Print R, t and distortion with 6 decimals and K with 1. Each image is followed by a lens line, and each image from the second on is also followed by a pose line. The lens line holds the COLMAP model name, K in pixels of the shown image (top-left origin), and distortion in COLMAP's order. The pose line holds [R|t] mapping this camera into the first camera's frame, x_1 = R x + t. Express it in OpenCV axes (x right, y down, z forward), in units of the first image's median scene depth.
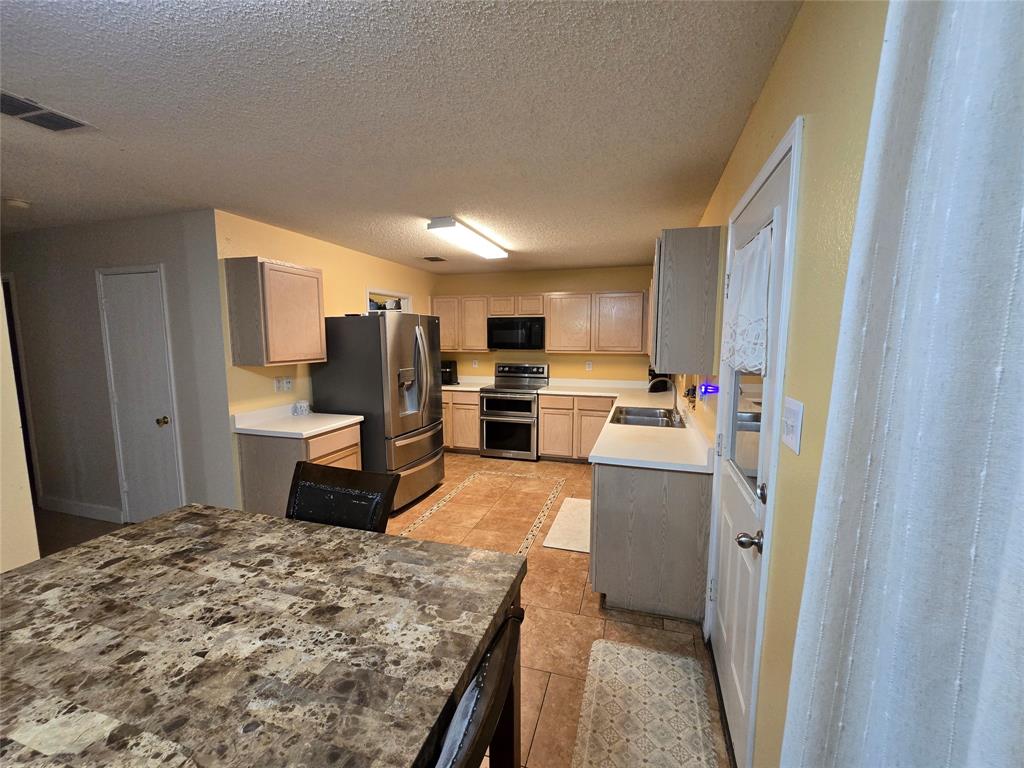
lens RADIAL K [[419.1, 0, 519.9], [0, 419.1, 385.2], [0, 0, 1]] dist [-0.007821, 0.000956]
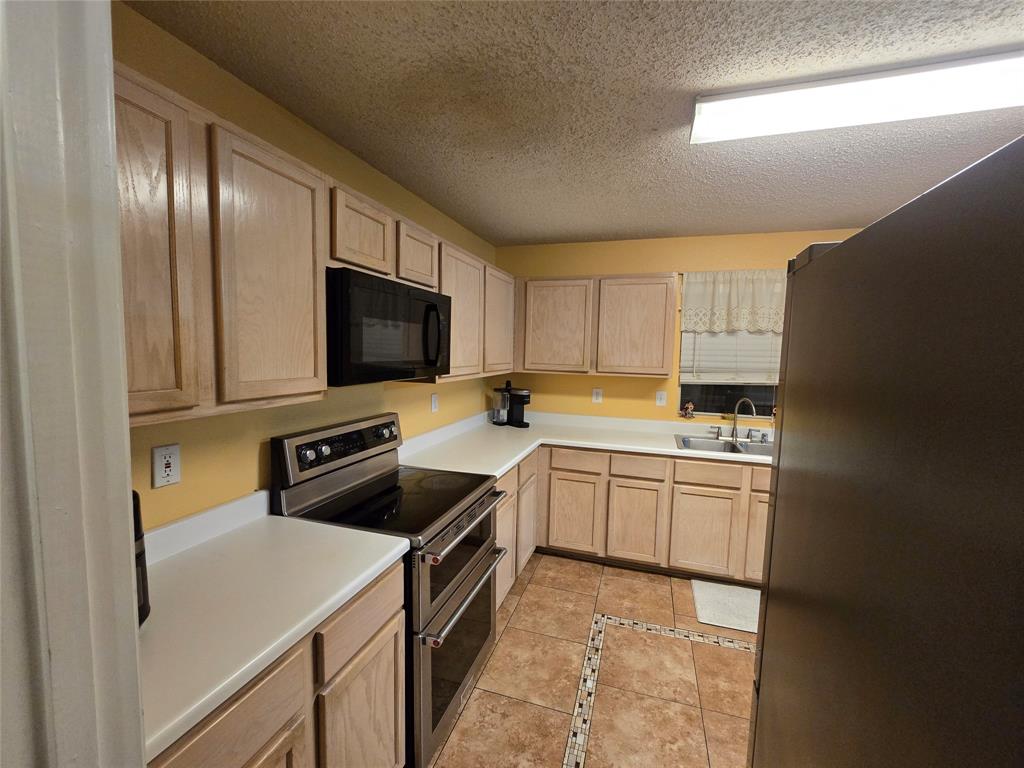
lens RADIAL K [[419.1, 0, 519.9], [0, 419.1, 385.2], [0, 0, 1]] dist [-0.007821, 0.000956]
pose [[0.022905, -0.085767, 0.996052, -1.477437], [0.091177, 0.992340, 0.083351, -0.440215], [-0.995571, 0.088908, 0.030549, 3.926485]]
